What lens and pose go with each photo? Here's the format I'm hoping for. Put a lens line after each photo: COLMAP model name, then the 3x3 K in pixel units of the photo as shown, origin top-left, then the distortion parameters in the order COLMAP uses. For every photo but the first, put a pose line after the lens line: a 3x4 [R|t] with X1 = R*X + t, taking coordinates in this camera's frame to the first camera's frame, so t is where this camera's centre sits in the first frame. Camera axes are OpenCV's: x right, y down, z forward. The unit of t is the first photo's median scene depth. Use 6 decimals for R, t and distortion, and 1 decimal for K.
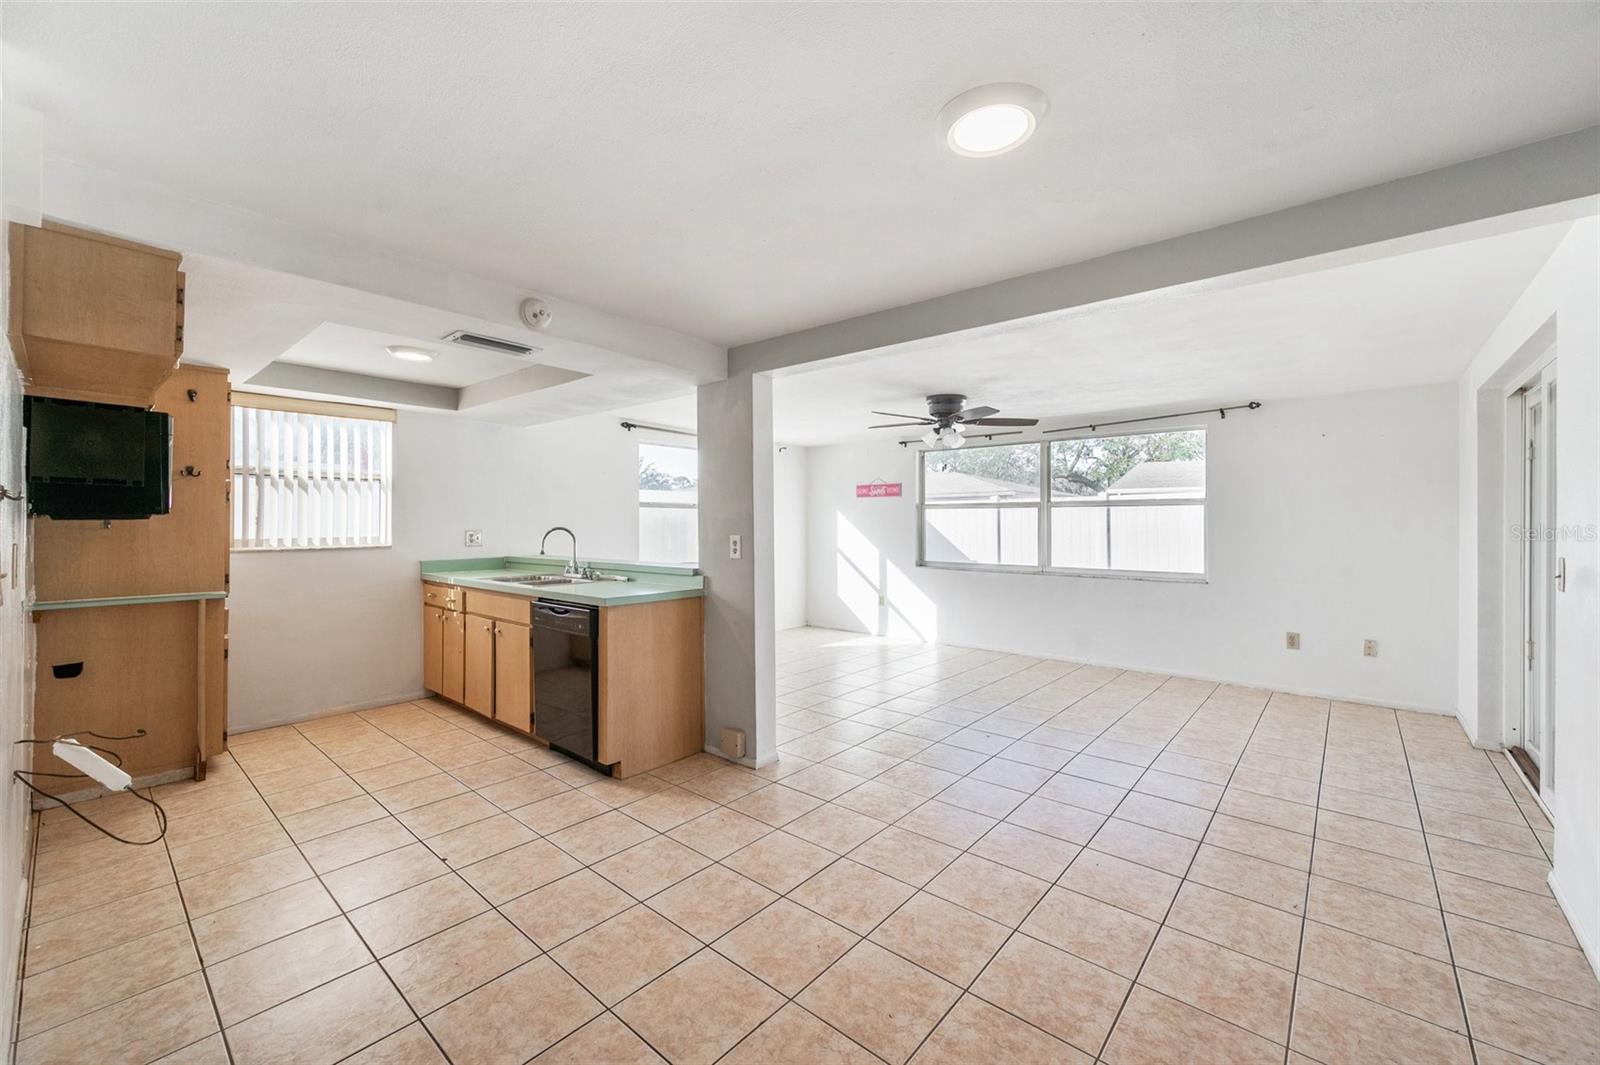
lens RADIAL K [[633.7, 0, 795.7], [0, 633.7, 521.7], [0, 0, 1]] dist [-0.003298, 0.001152]
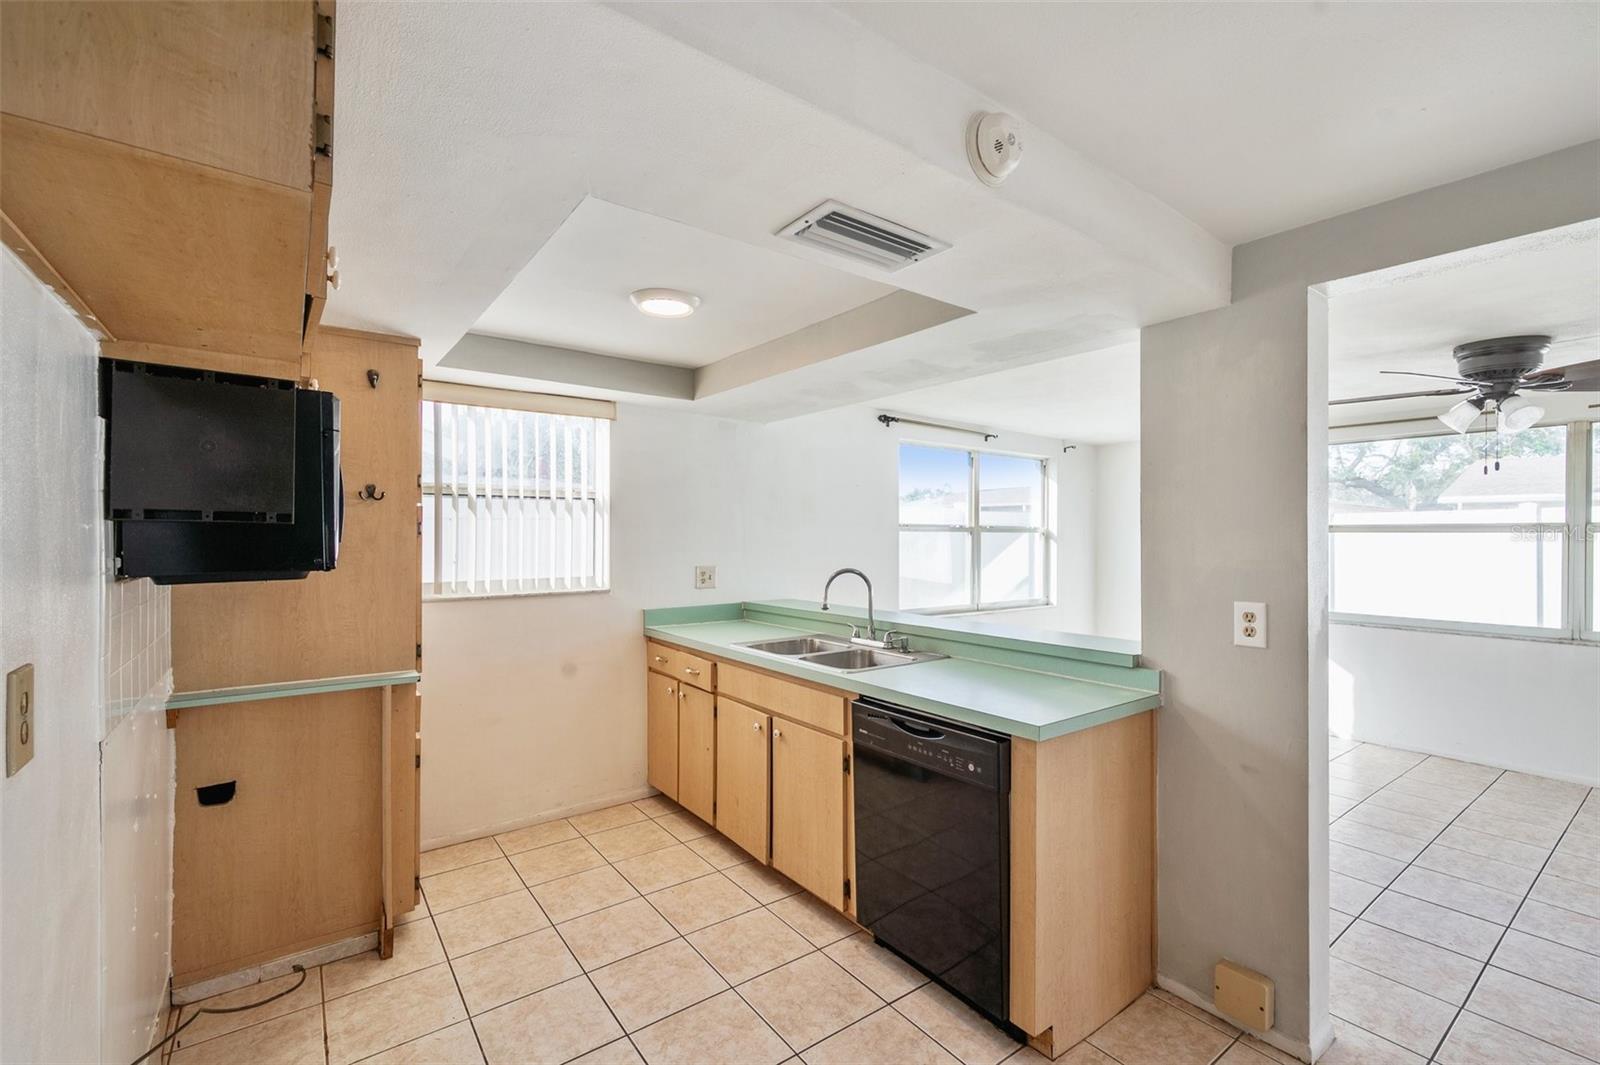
lens RADIAL K [[688.0, 0, 800.3], [0, 688.0, 542.2], [0, 0, 1]] dist [-0.000677, 0.000278]
pose [[0.976349, 0.004385, -0.216156, -0.240029], [-0.002073, 0.999938, 0.010923, -0.023983], [0.216190, -0.010216, 0.976298, 0.260250]]
